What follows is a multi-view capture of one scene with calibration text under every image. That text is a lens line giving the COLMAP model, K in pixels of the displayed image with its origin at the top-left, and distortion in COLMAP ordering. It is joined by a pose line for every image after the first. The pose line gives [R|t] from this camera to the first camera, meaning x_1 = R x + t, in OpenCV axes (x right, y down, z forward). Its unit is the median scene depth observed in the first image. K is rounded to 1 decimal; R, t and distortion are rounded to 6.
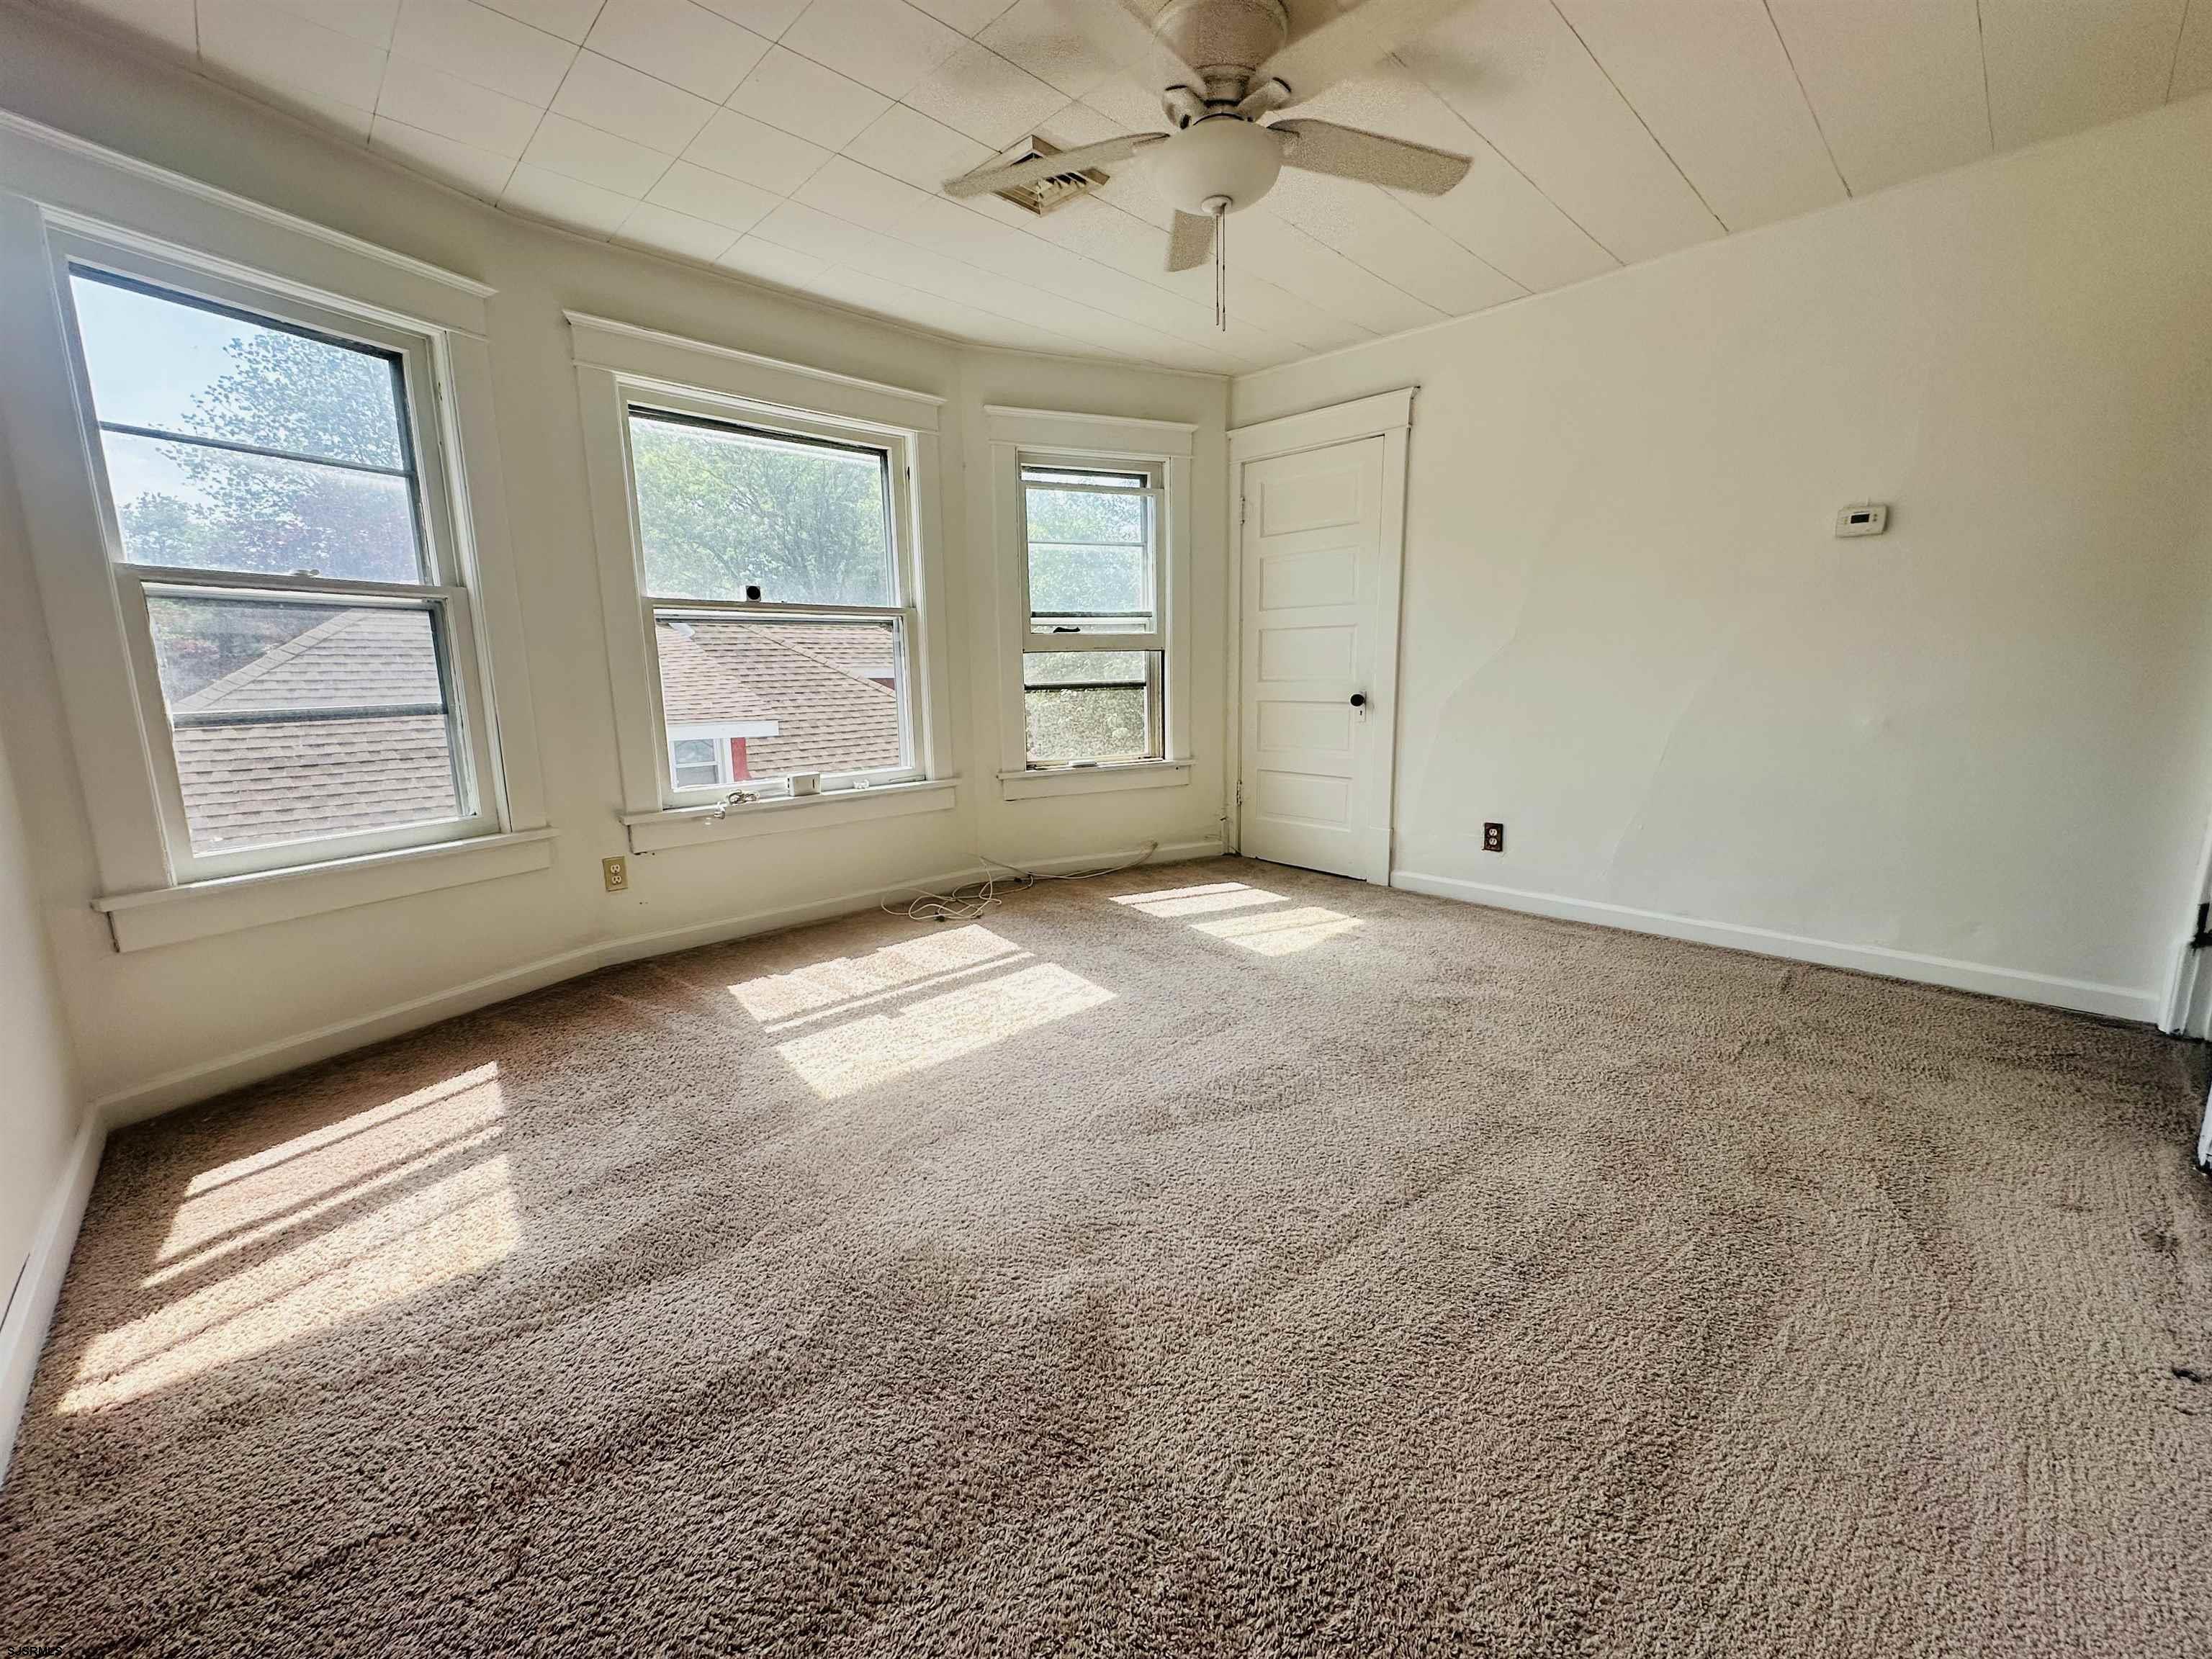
lens RADIAL K [[884.0, 0, 1103.5], [0, 884.0, 831.7], [0, 0, 1]] dist [-0.000507, -0.000186]
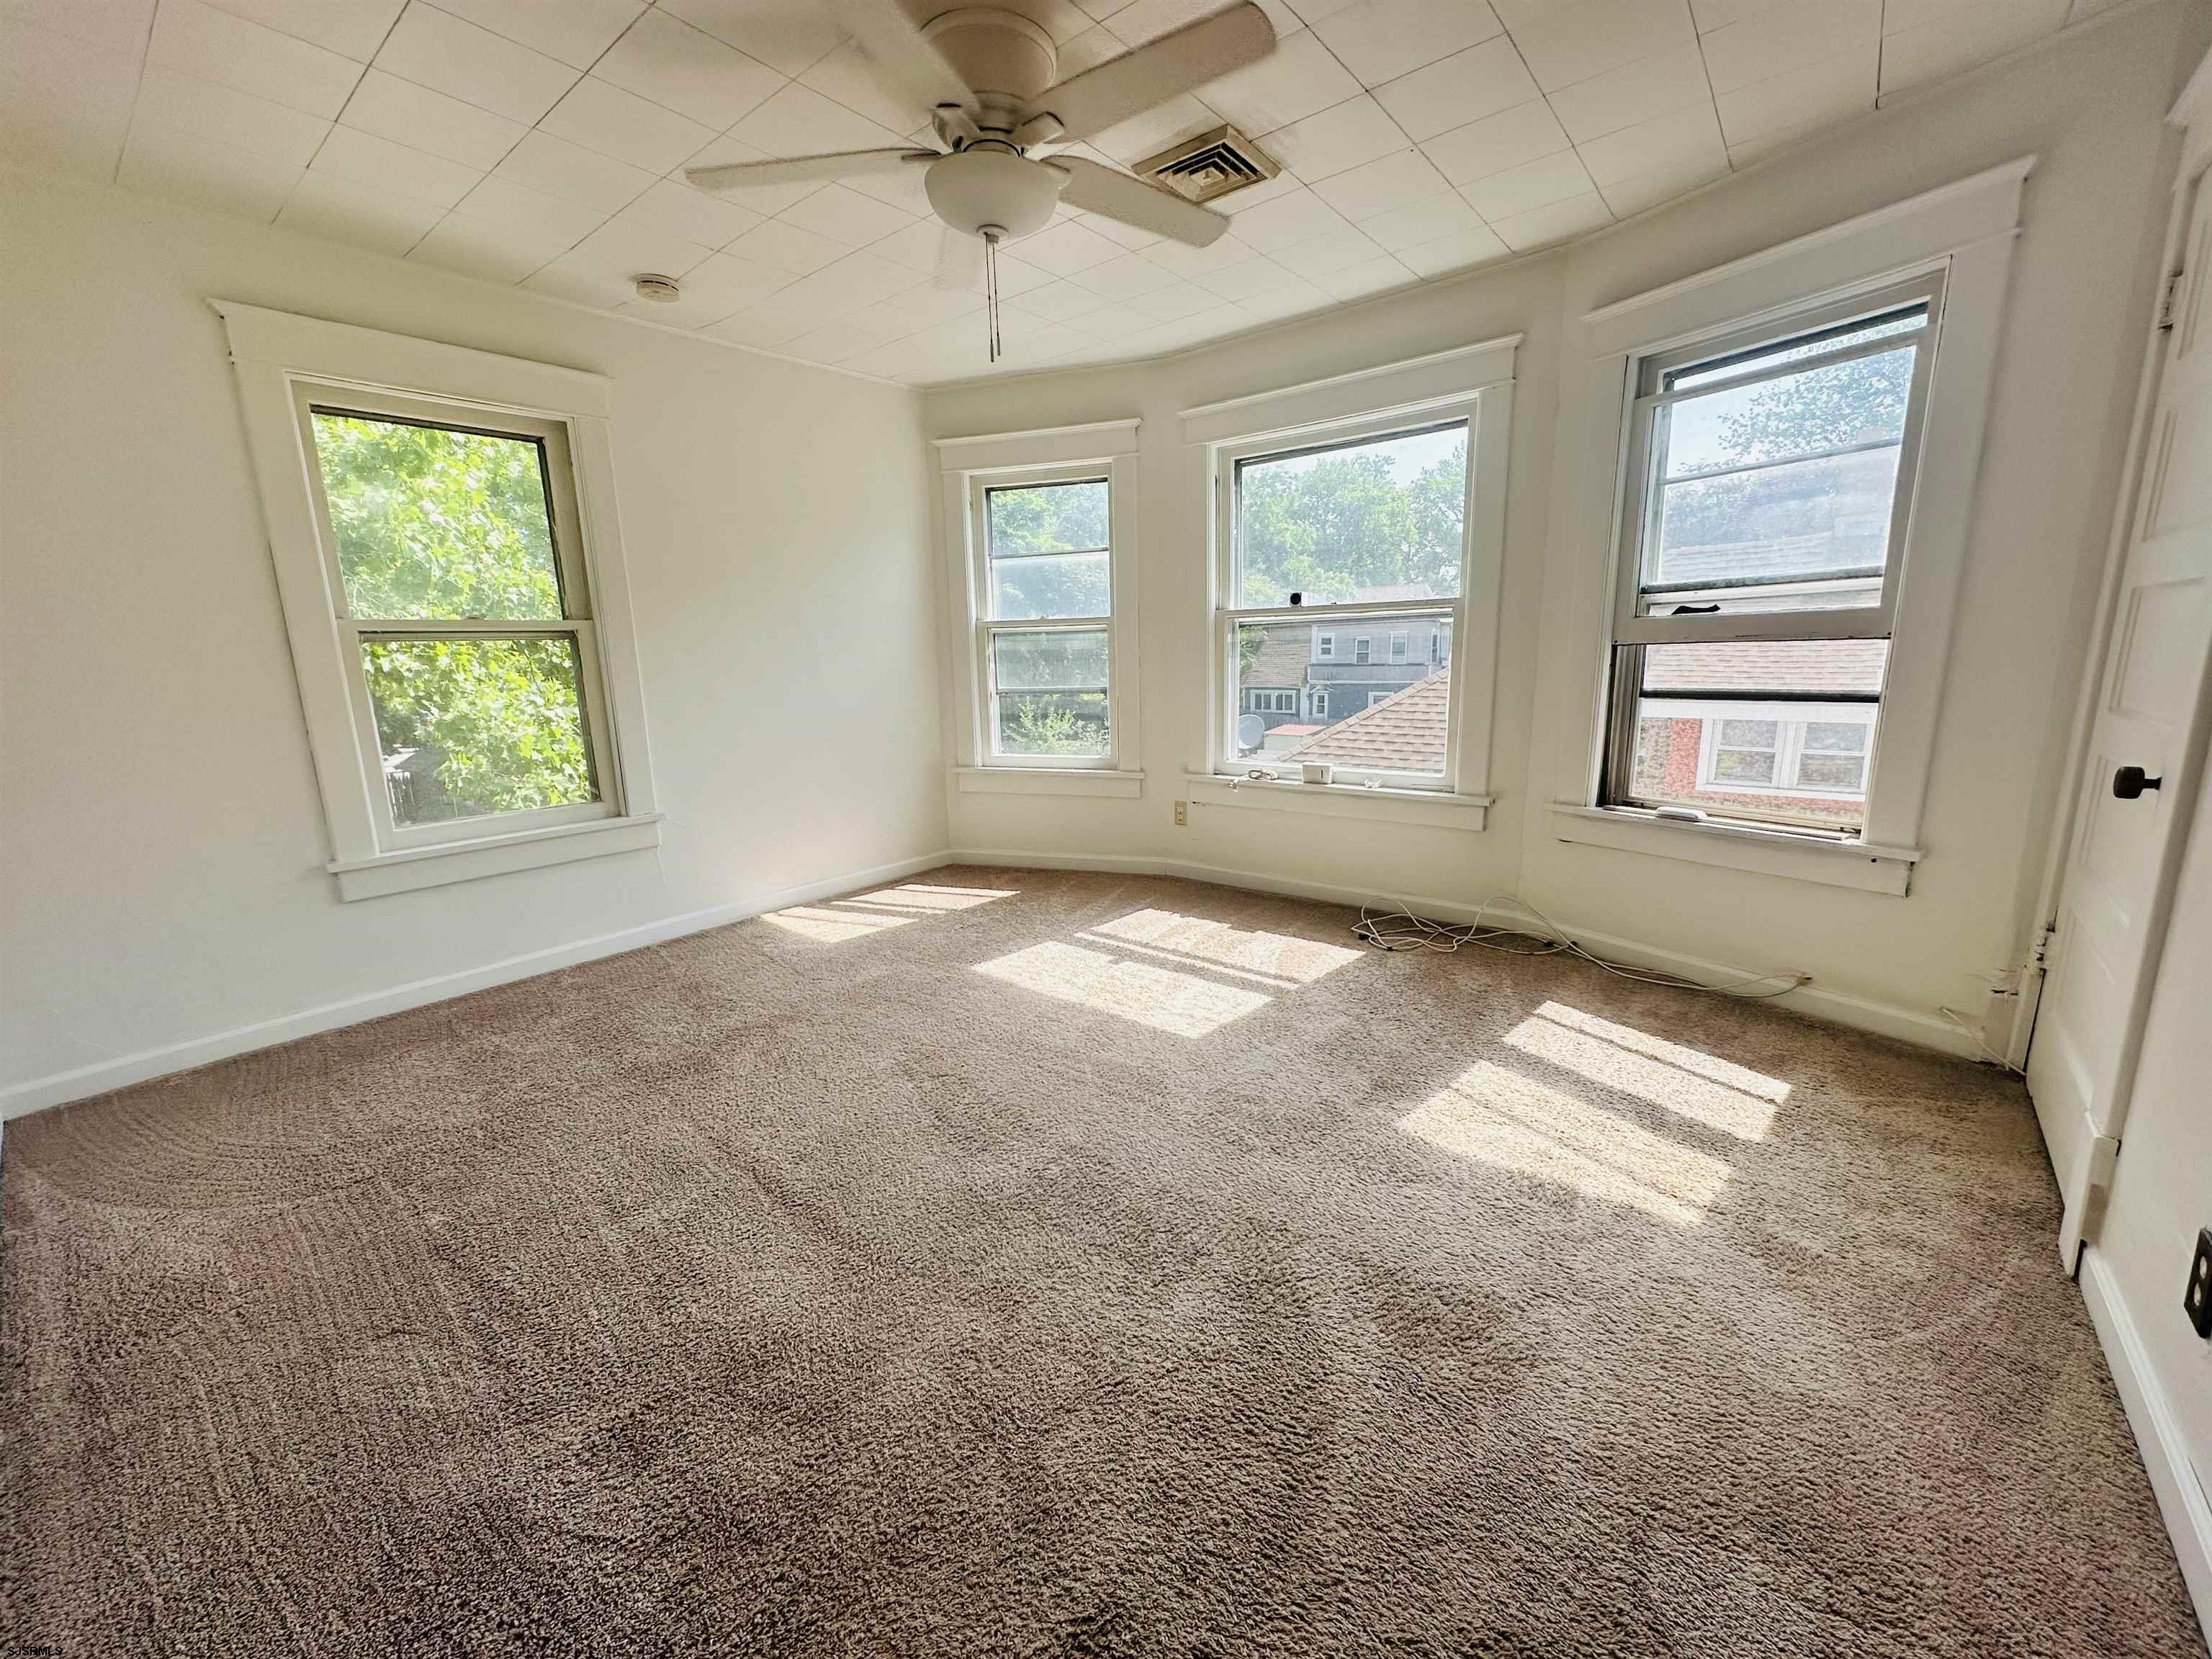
lens RADIAL K [[884.0, 0, 1103.5], [0, 884.0, 831.7], [0, 0, 1]] dist [-0.000507, -0.000186]
pose [[0.122283, 0.214501, -0.969039, 0.785813], [-0.153598, 0.968693, 0.195042, -0.176124], [0.980538, 0.124993, 0.151401, 0.669758]]
